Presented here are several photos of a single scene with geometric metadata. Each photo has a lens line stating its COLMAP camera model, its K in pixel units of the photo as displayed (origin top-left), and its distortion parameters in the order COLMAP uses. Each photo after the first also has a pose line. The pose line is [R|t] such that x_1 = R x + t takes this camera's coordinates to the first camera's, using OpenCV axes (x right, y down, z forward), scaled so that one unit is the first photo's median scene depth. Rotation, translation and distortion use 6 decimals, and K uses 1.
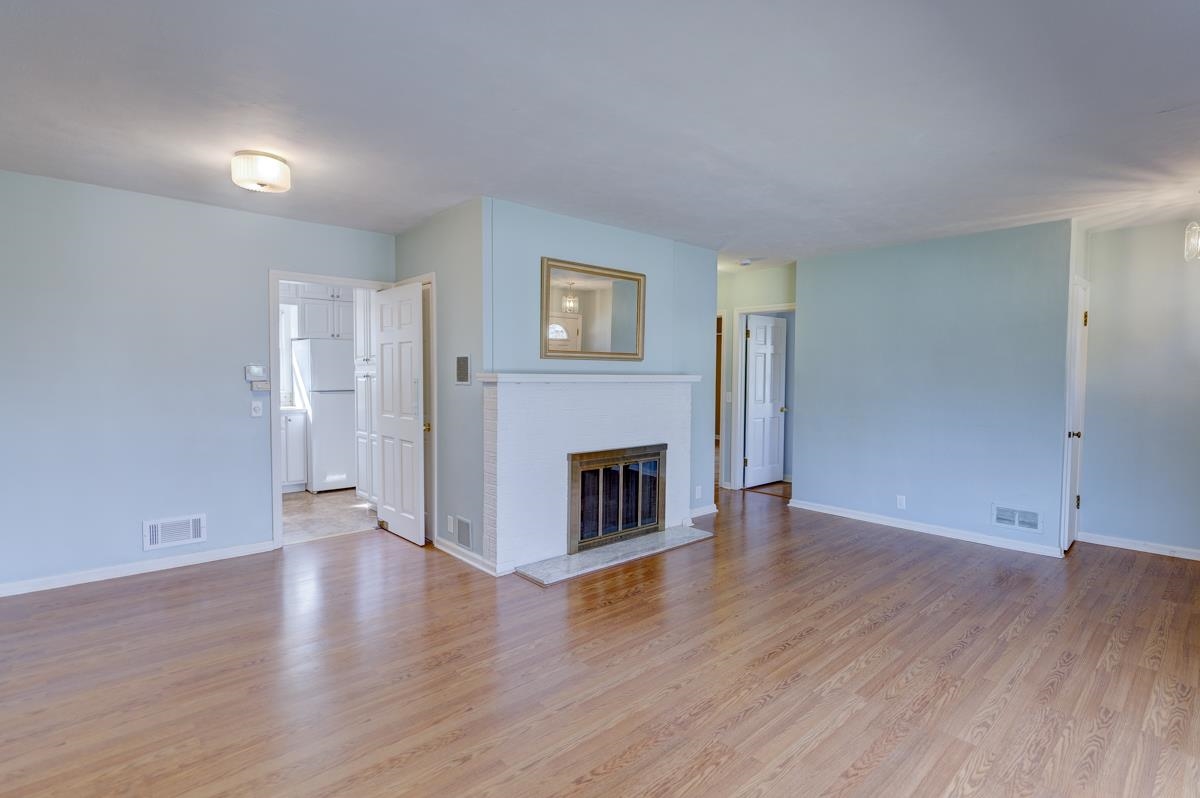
lens RADIAL K [[580.5, 0, 604.7], [0, 580.5, 394.7], [0, 0, 1]] dist [0.000697, 0.000035]
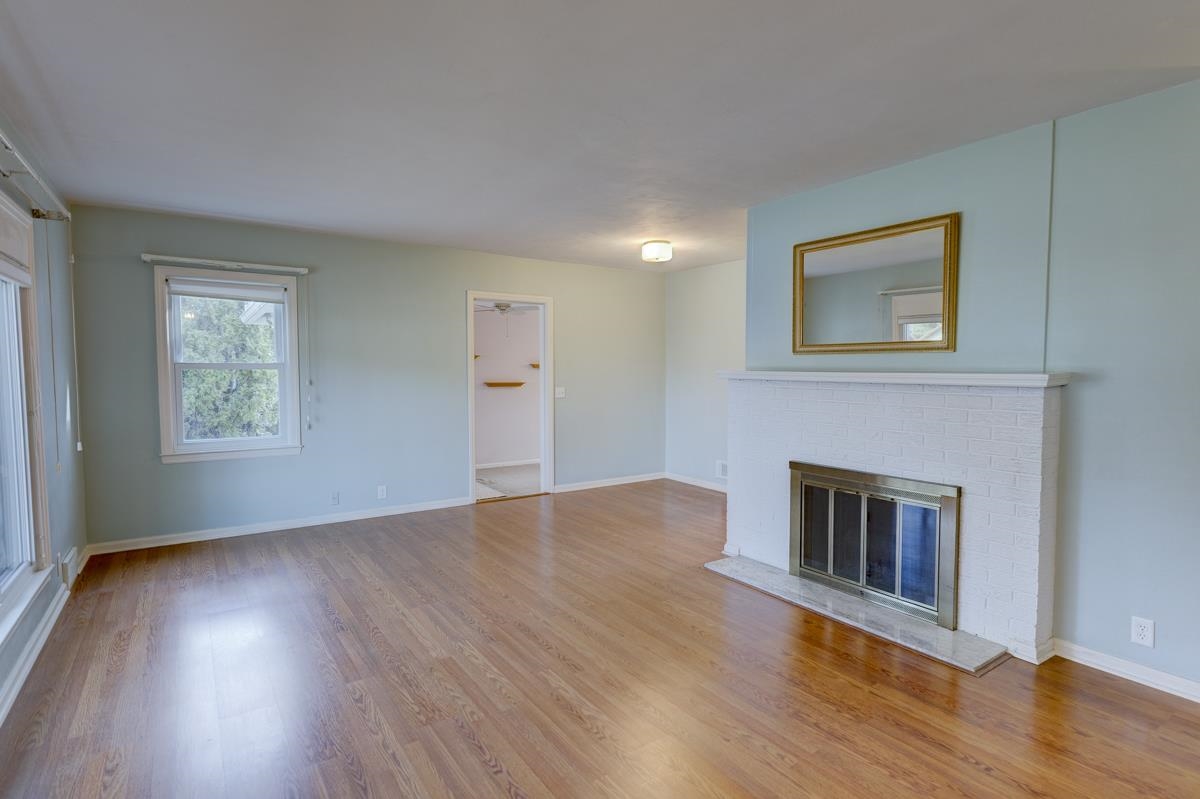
lens RADIAL K [[584.3, 0, 600.0], [0, 584.3, 399.5], [0, 0, 1]] dist [-0.001798, -0.000543]
pose [[-0.121552, 0.044479, -0.991588, 0.867866], [-0.043089, 0.997817, 0.050040, -0.024476], [0.991649, 0.048809, -0.119370, 0.817926]]
